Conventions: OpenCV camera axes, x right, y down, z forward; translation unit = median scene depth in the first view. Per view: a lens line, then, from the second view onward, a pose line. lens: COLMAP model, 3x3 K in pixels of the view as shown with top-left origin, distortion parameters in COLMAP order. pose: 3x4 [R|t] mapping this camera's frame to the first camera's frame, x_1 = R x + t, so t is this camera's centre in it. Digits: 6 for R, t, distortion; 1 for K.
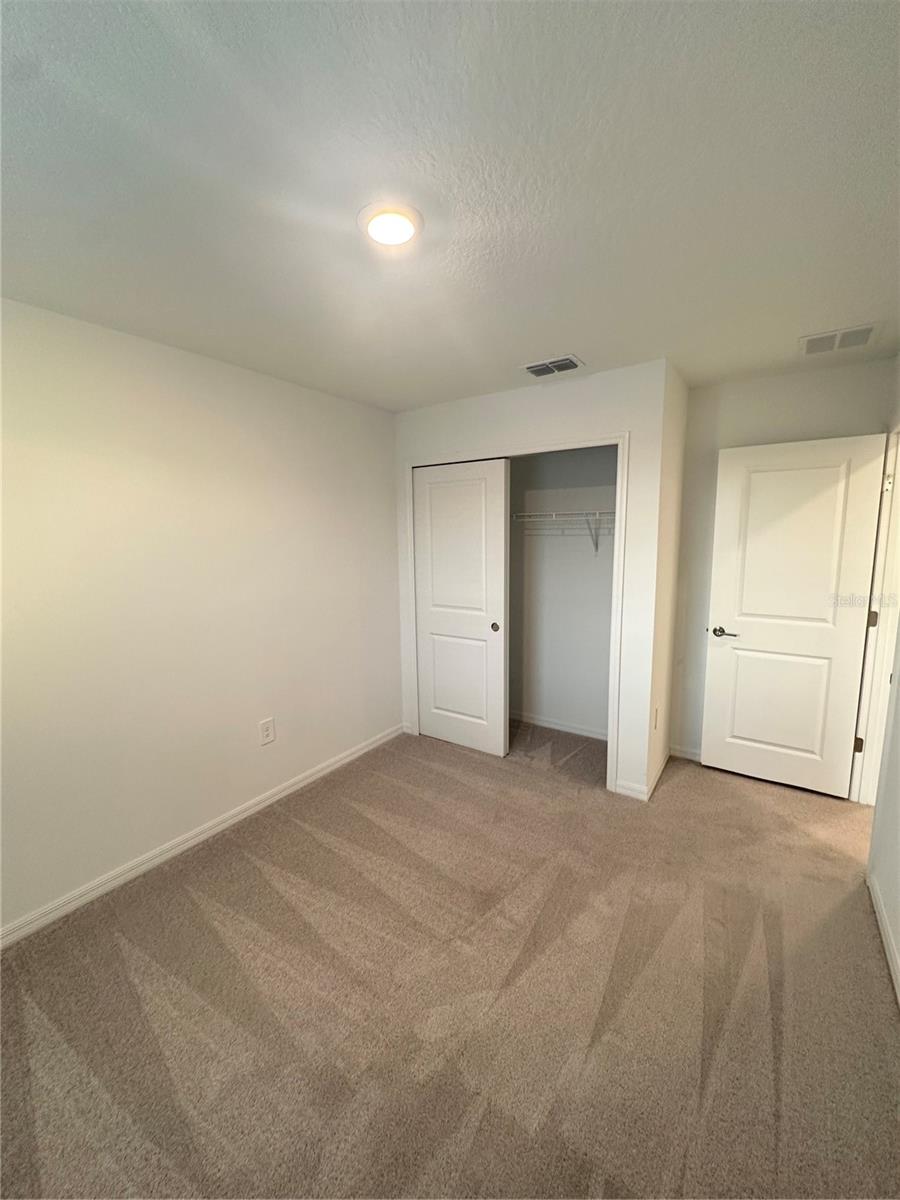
lens RADIAL K [[478.2, 0, 450.0], [0, 478.2, 600.0], [0, 0, 1]] dist [-0.000724, 0.000266]
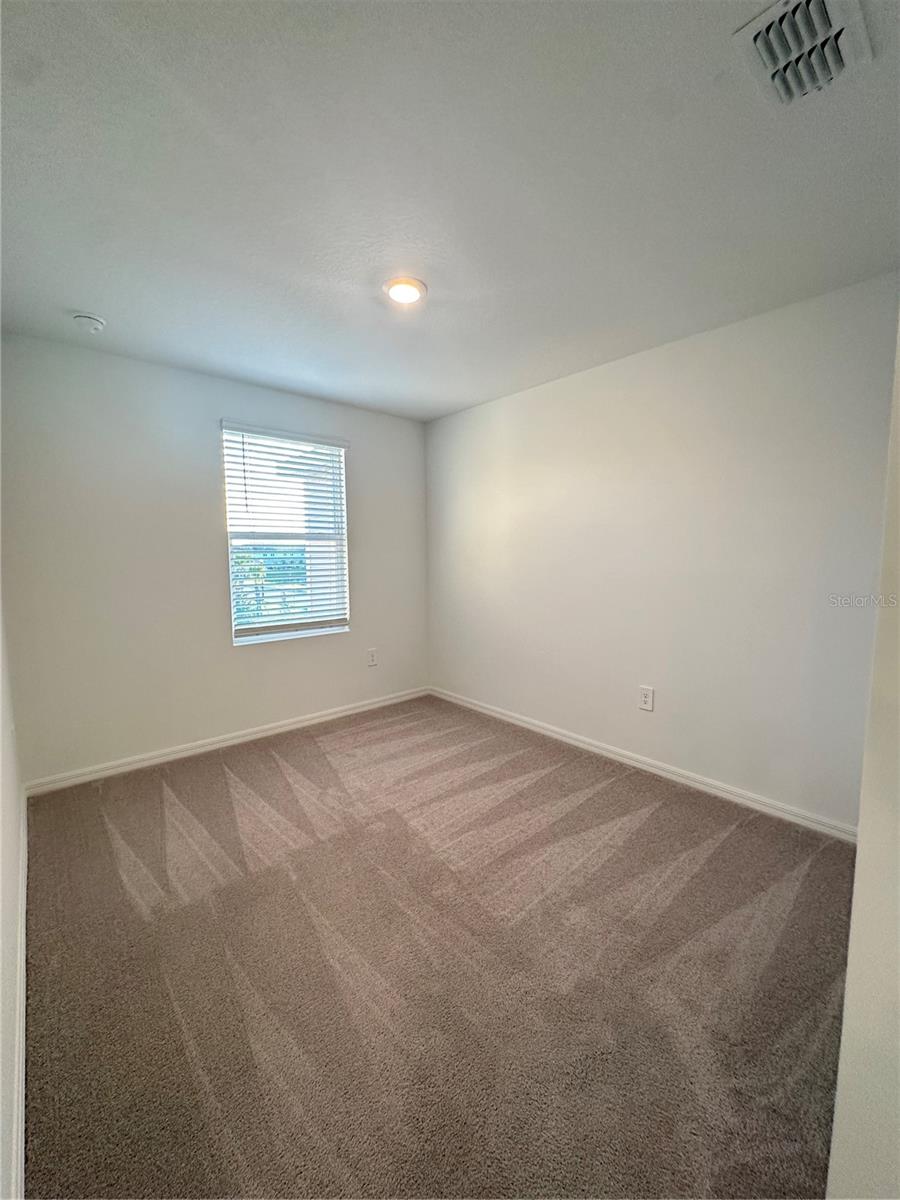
lens RADIAL K [[478.2, 0, 450.0], [0, 478.2, 600.0], [0, 0, 1]] dist [-0.000724, 0.000266]
pose [[-0.257396, 0.113694, -0.959594, 0.890981], [-0.125550, 0.980702, 0.149872, -0.043652], [0.958115, 0.159054, -0.238154, 1.047999]]
